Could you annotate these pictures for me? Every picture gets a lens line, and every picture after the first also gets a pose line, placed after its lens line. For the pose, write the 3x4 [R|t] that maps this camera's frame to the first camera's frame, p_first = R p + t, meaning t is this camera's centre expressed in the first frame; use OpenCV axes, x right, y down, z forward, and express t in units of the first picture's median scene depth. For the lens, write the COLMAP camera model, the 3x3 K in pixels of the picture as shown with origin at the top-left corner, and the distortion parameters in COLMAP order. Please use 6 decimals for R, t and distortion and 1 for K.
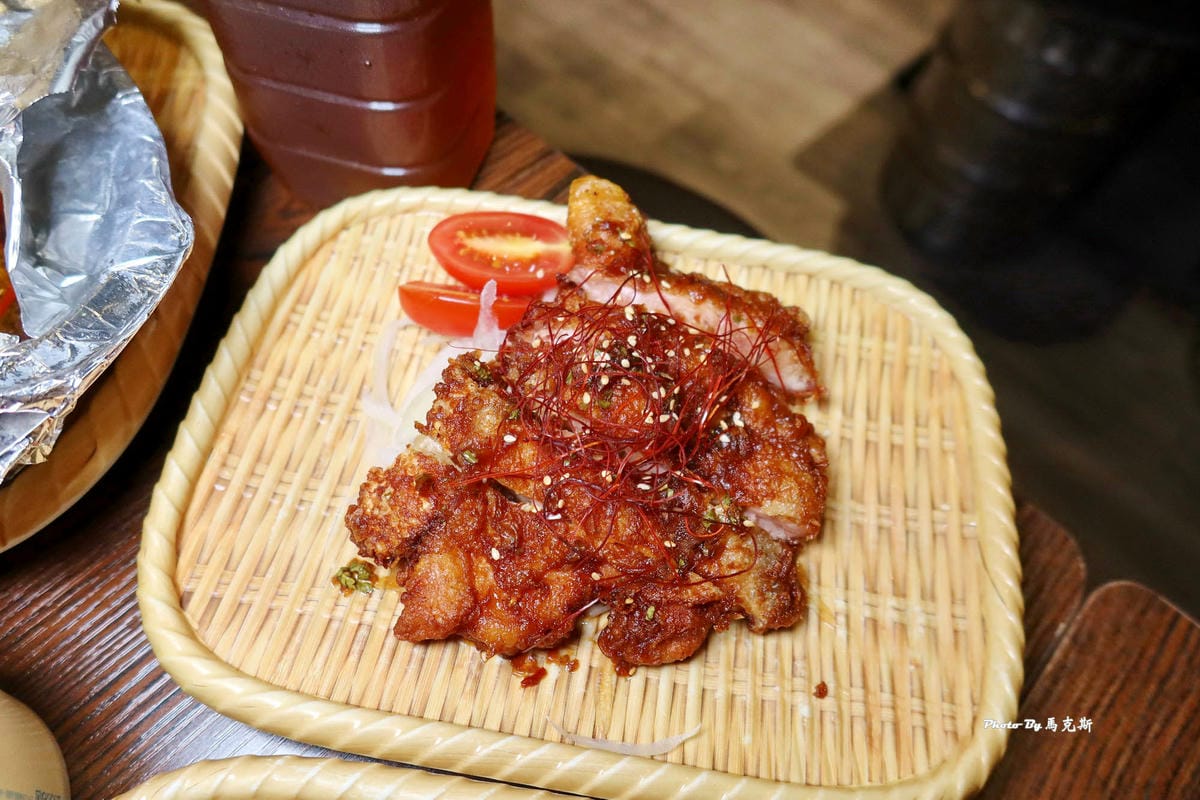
lens RADIAL K [[807.1, 0, 612.0], [0, 807.1, 387.7], [0, 0, 1]] dist [-0.021286, -0.000478]
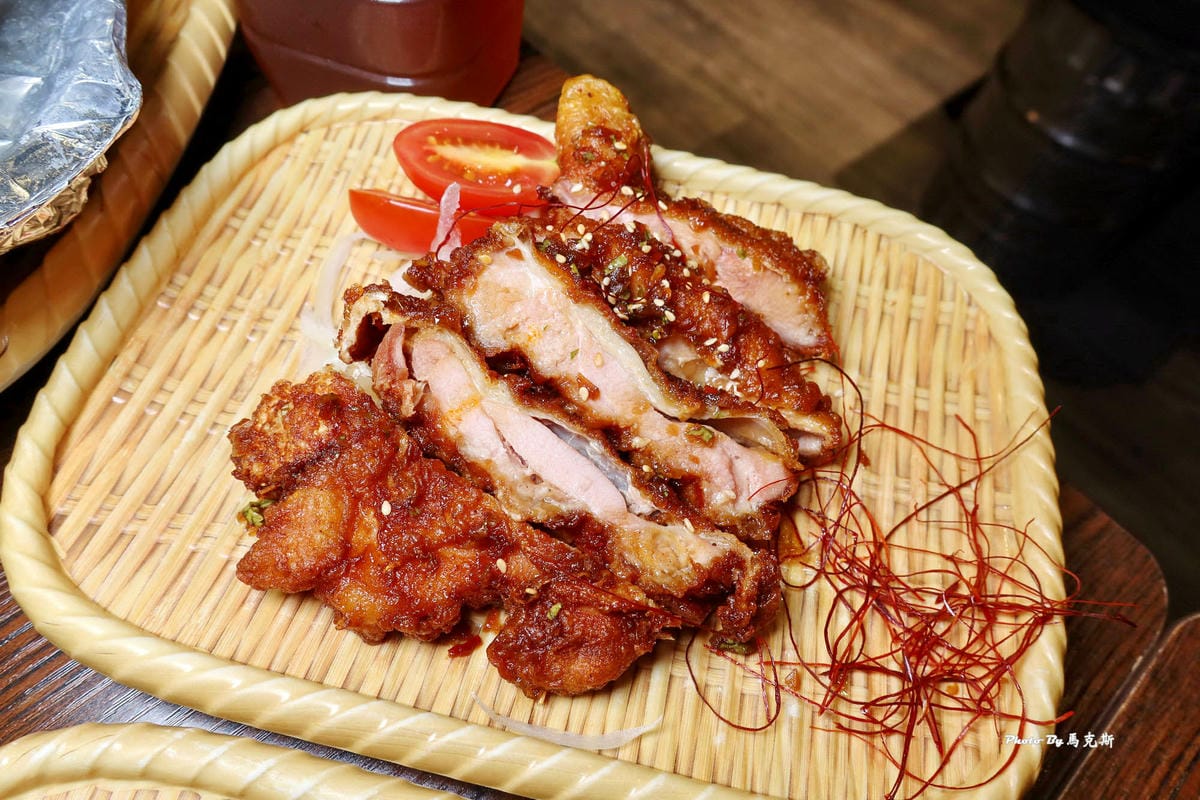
lens RADIAL K [[807.1, 0, 612.8], [0, 807.1, 396.1], [0, 0, 1]] dist [-0.021286, -0.000478]
pose [[0.997521, 0.070303, -0.003026, 0.030951], [-0.070321, 0.997503, -0.006557, 0.083323], [0.002557, 0.006753, 0.999974, 0.148107]]
